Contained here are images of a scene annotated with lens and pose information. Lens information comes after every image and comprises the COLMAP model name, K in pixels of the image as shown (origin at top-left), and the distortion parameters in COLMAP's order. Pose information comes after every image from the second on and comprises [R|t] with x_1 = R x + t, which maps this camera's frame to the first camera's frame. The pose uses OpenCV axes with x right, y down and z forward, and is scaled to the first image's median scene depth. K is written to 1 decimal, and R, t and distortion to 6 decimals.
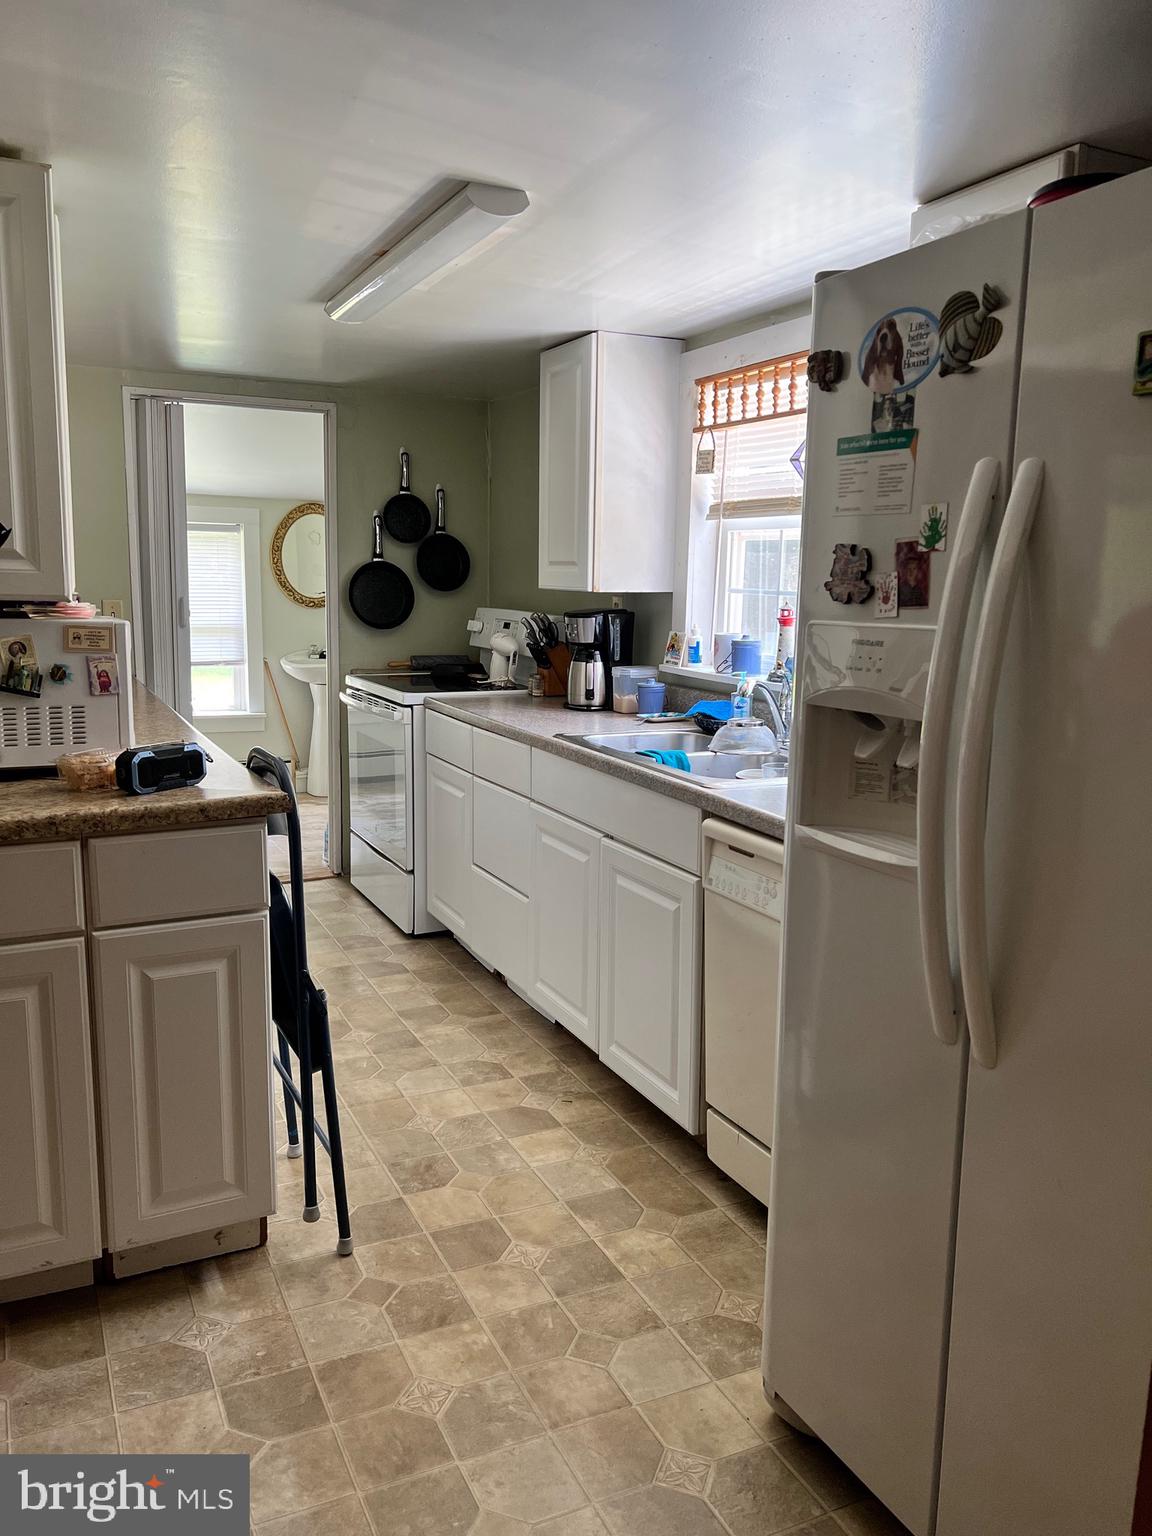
lens RADIAL K [[1149.6, 0, 576.6], [0, 1149.6, 770.8], [0, 0, 1]] dist [0.072581, -0.092600]
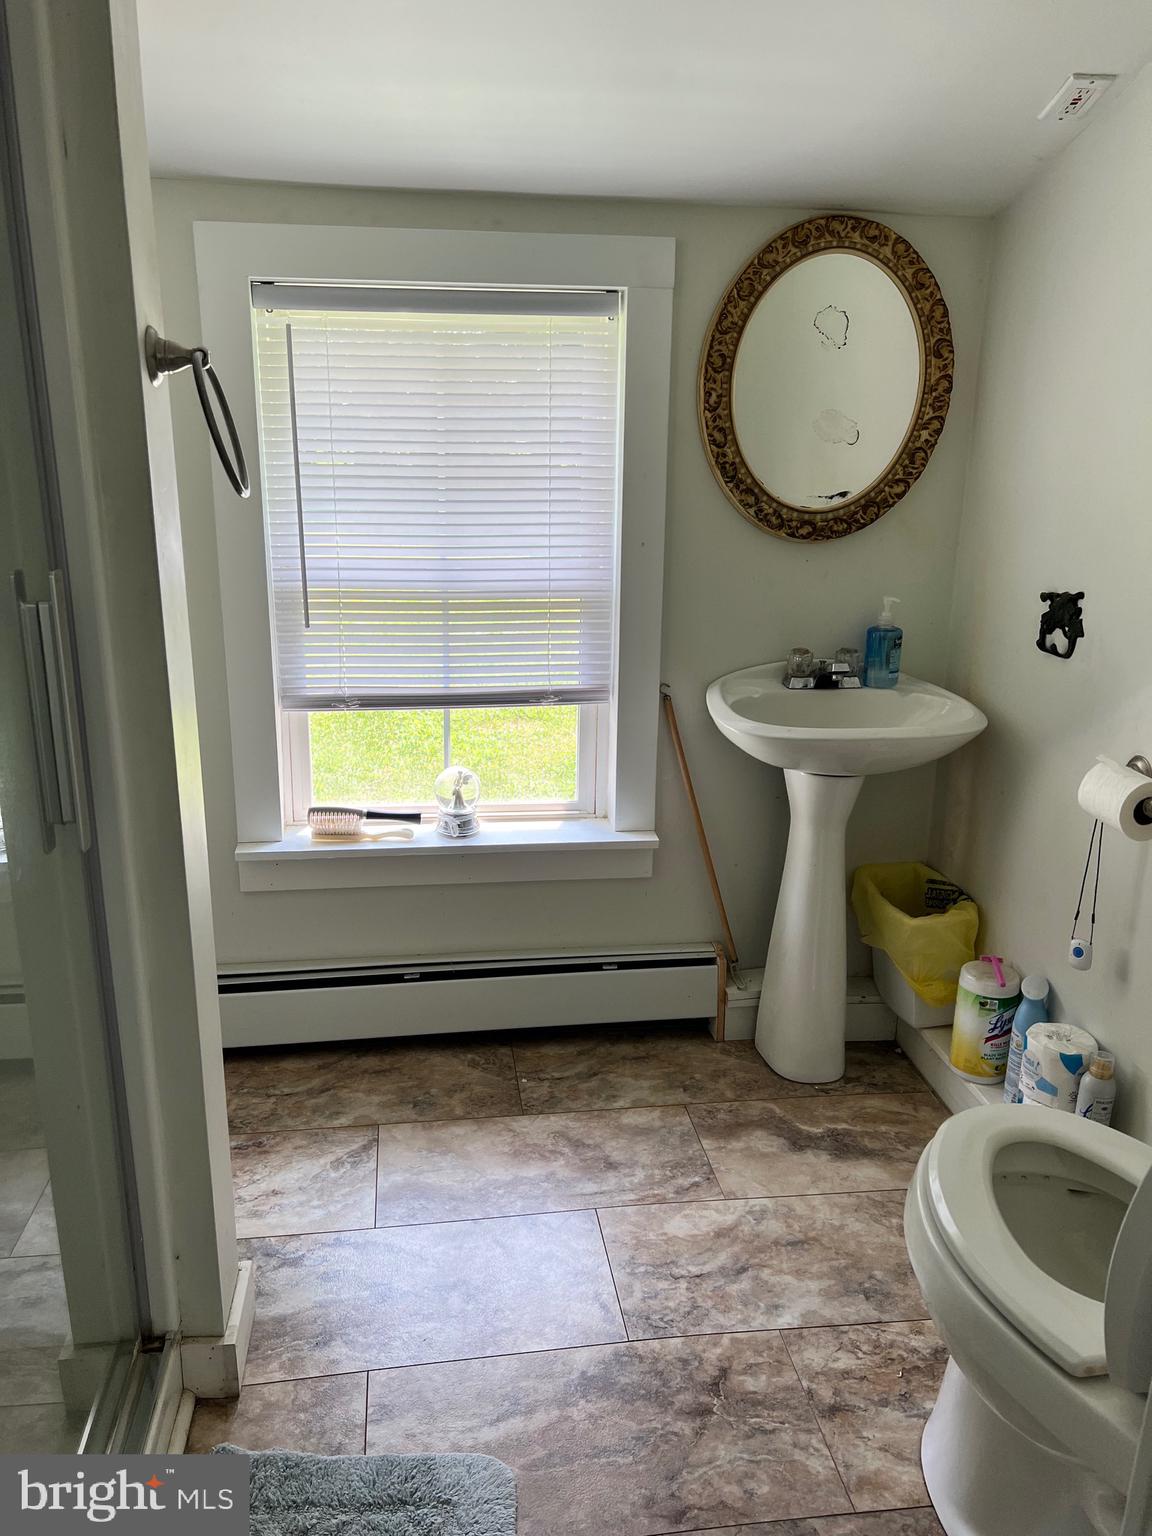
lens RADIAL K [[1149.6, 0, 574.7], [0, 1149.6, 766.9], [0, 0, 1]] dist [0.072581, -0.092600]
pose [[0.947809, 0.075844, -0.309686, -0.296354], [-0.042724, 0.992747, 0.112372, -0.178843], [0.315963, -0.093276, 0.944175, 1.052789]]
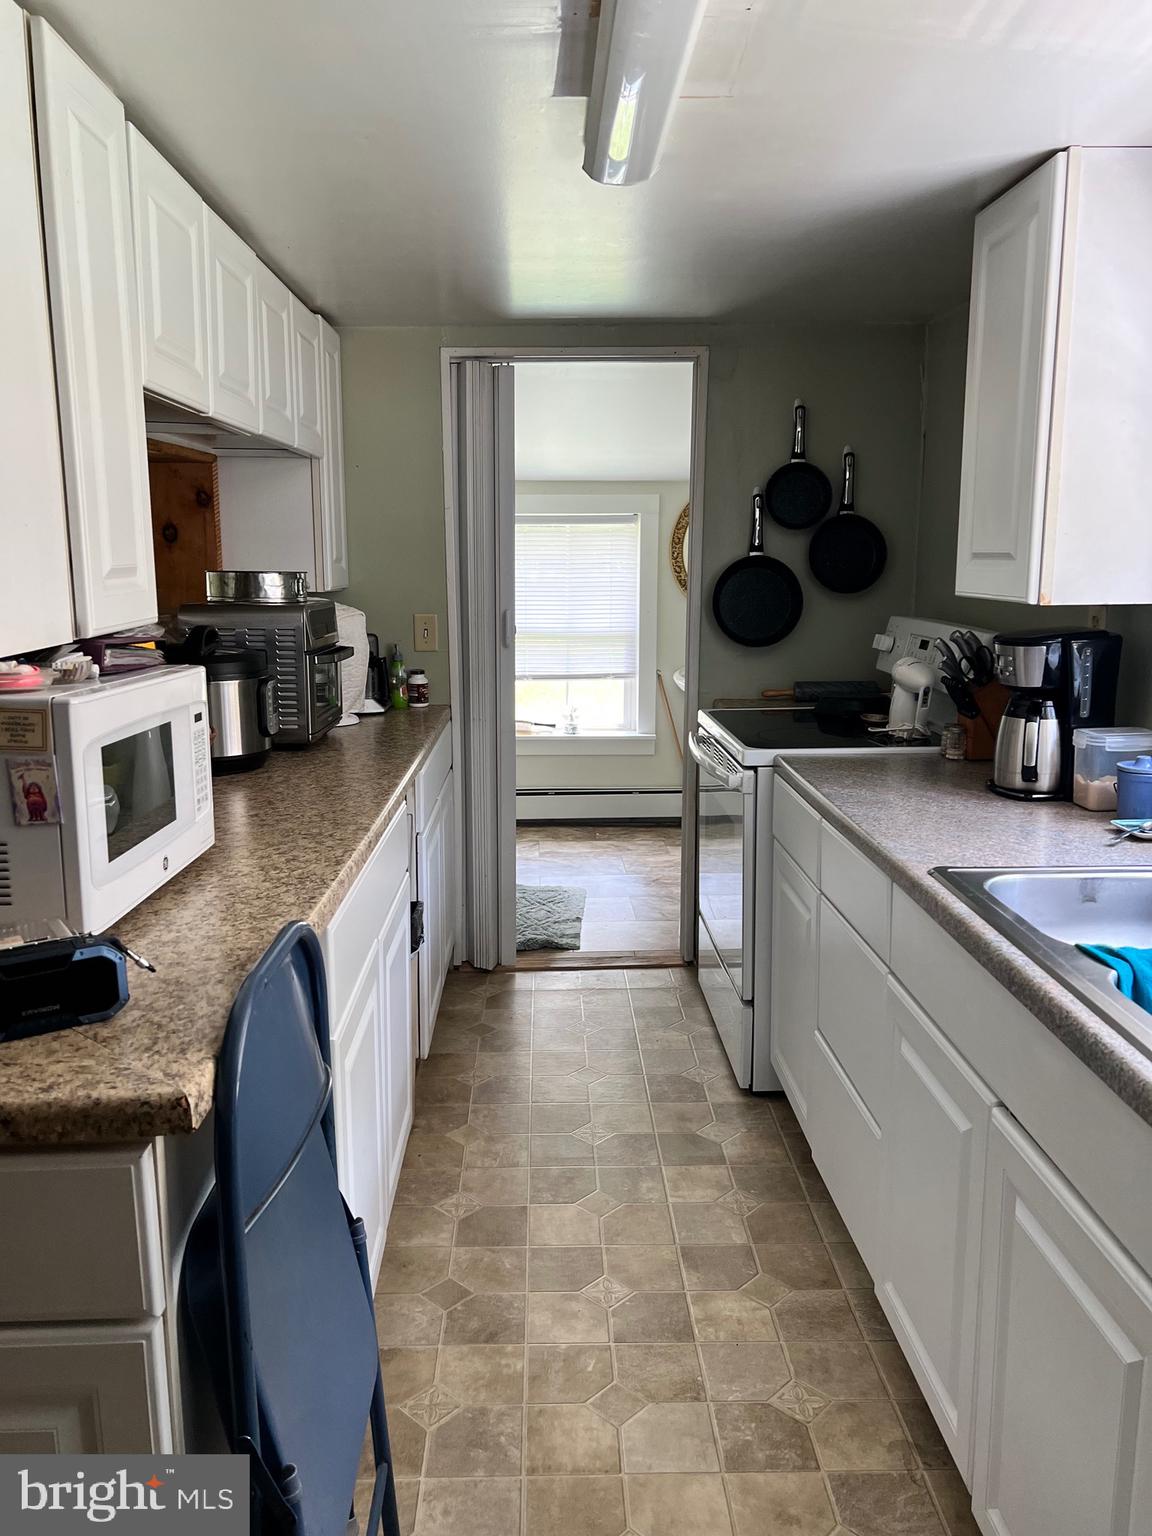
lens RADIAL K [[1149.6, 0, 570.5], [0, 1149.6, 767.5], [0, 0, 1]] dist [0.072581, -0.092600]
pose [[0.908883, 0.052395, -0.413746, 0.040929], [-0.047445, 0.998626, 0.022239, -0.066909], [0.414343, -0.000583, 0.910121, 0.326409]]
